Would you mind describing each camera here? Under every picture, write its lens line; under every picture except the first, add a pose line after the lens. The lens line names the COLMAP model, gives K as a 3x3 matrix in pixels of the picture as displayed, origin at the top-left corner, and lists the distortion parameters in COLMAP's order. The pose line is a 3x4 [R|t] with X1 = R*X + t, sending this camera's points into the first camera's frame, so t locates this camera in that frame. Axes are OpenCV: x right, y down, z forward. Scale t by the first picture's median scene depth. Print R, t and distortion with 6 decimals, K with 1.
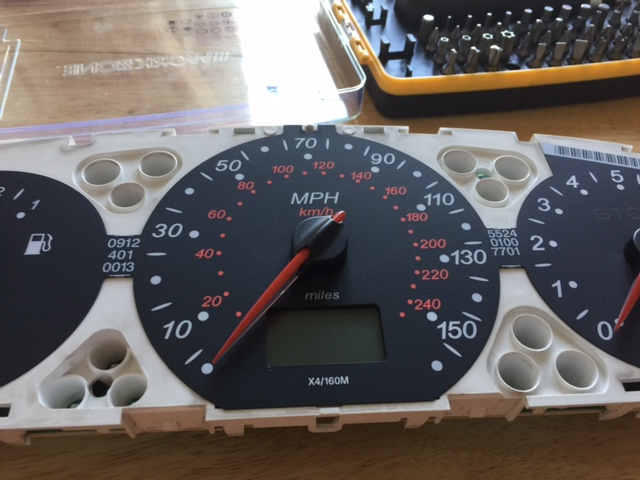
lens RADIAL K [[540.1, 0, 318.1], [0, 540.1, 238.5], [0, 0, 1]] dist [0.032847, -0.016634]
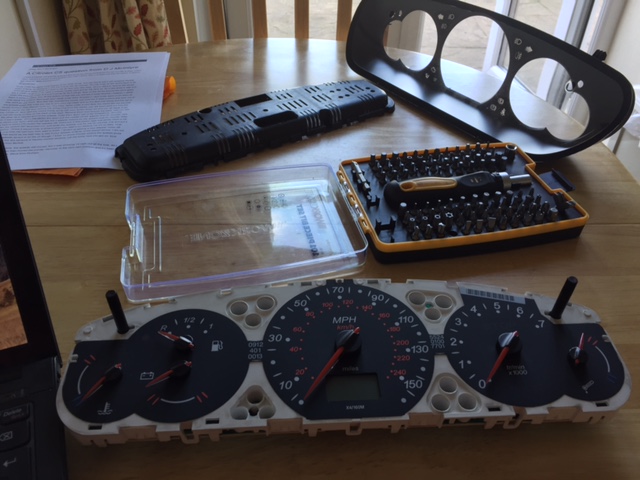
lens RADIAL K [[540.1, 0, 315.4], [0, 540.1, 227.4], [0, 0, 1]] dist [0.032847, -0.016634]
pose [[0.999682, -0.017890, -0.017752, -0.075438], [0.014563, 0.984909, -0.172458, -0.071140], [0.020570, 0.172145, 0.984857, -1.101569]]
